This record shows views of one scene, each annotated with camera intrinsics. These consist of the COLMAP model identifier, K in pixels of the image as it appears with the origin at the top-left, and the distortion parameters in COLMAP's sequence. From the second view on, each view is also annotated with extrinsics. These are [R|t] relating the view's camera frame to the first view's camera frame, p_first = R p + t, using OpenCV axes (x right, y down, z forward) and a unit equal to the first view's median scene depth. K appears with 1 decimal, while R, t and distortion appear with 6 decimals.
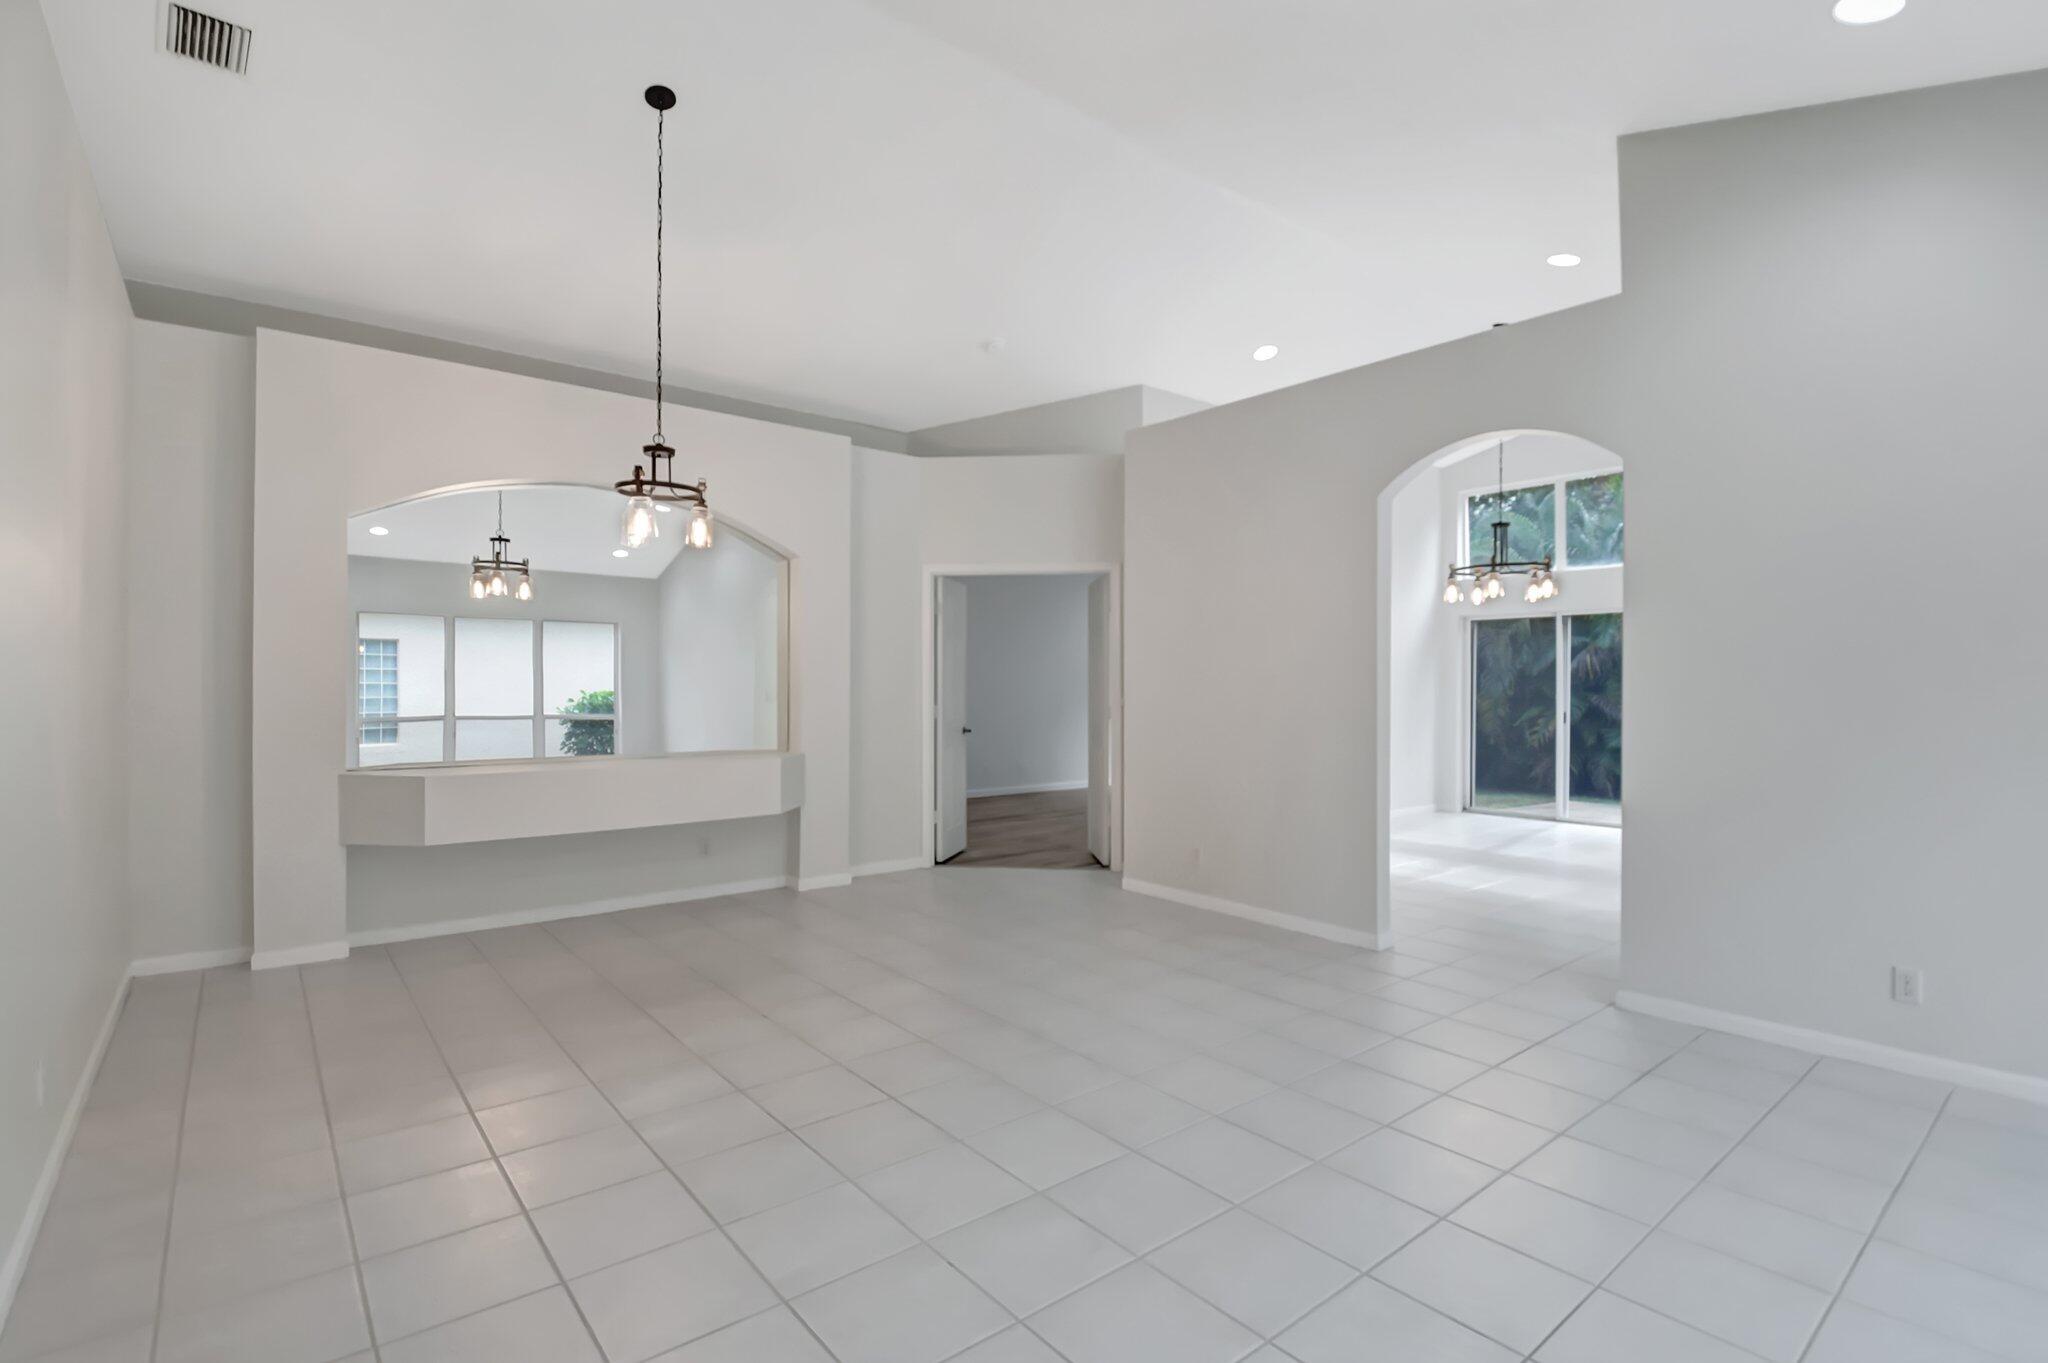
lens RADIAL K [[952.6, 0, 1020.4], [0, 952.6, 683.1], [0, 0, 1]] dist [0.001183, 0.000085]
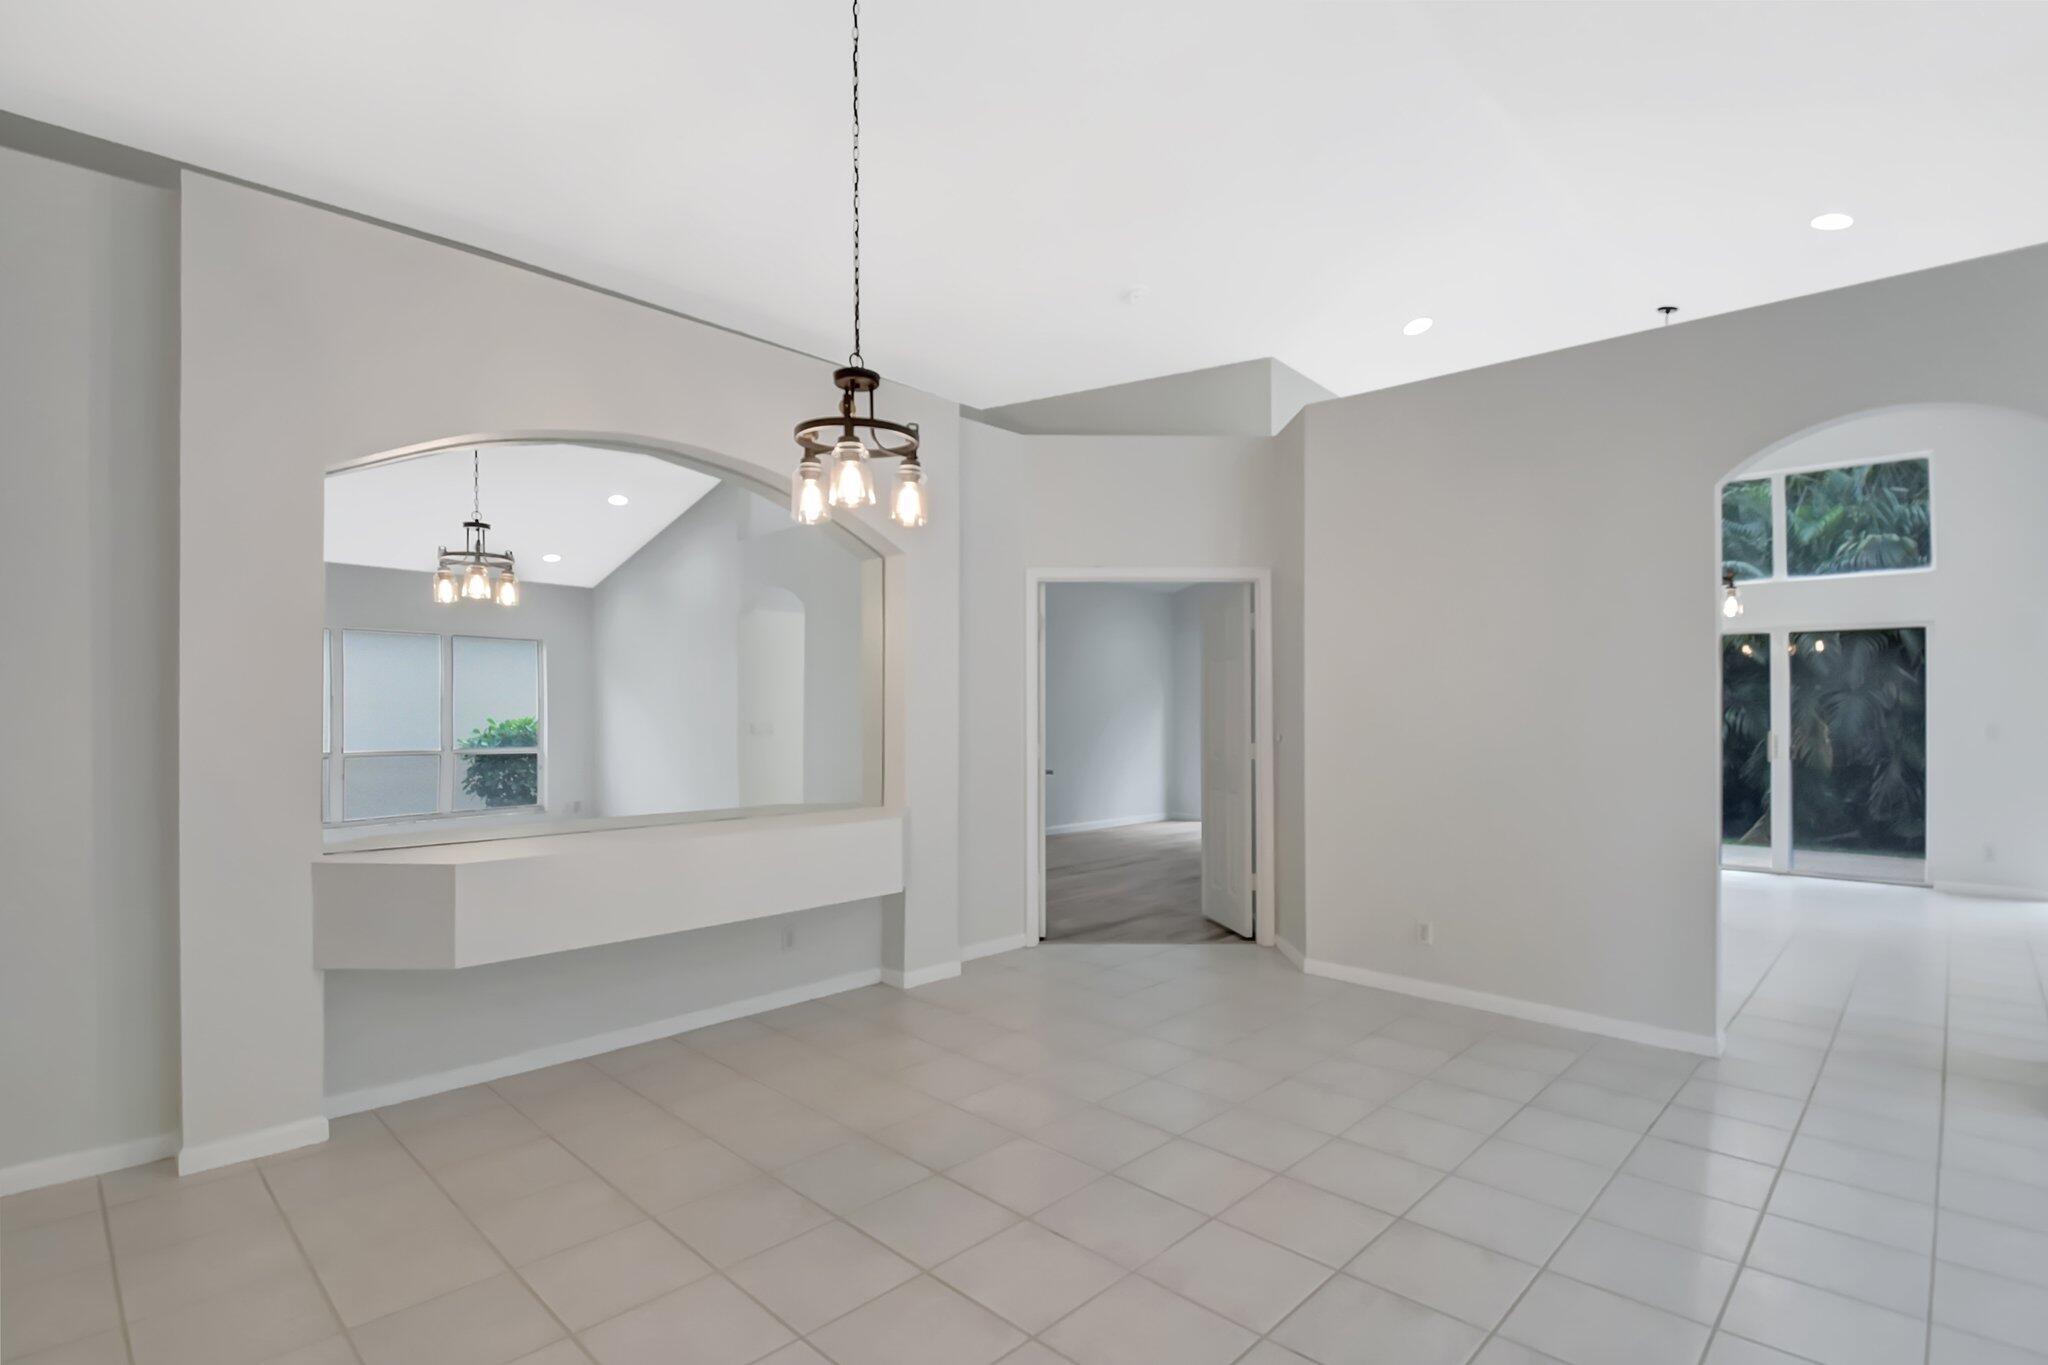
lens RADIAL K [[989.4, 0, 1025.2], [0, 989.4, 691.1], [0, 0, 1]] dist [-0.000815, -0.006174]
pose [[0.993686, 0.001420, 0.112184, -0.216763], [0.000302, 0.999882, -0.015331, -0.008012], [-0.112193, 0.015268, 0.993569, 0.189224]]
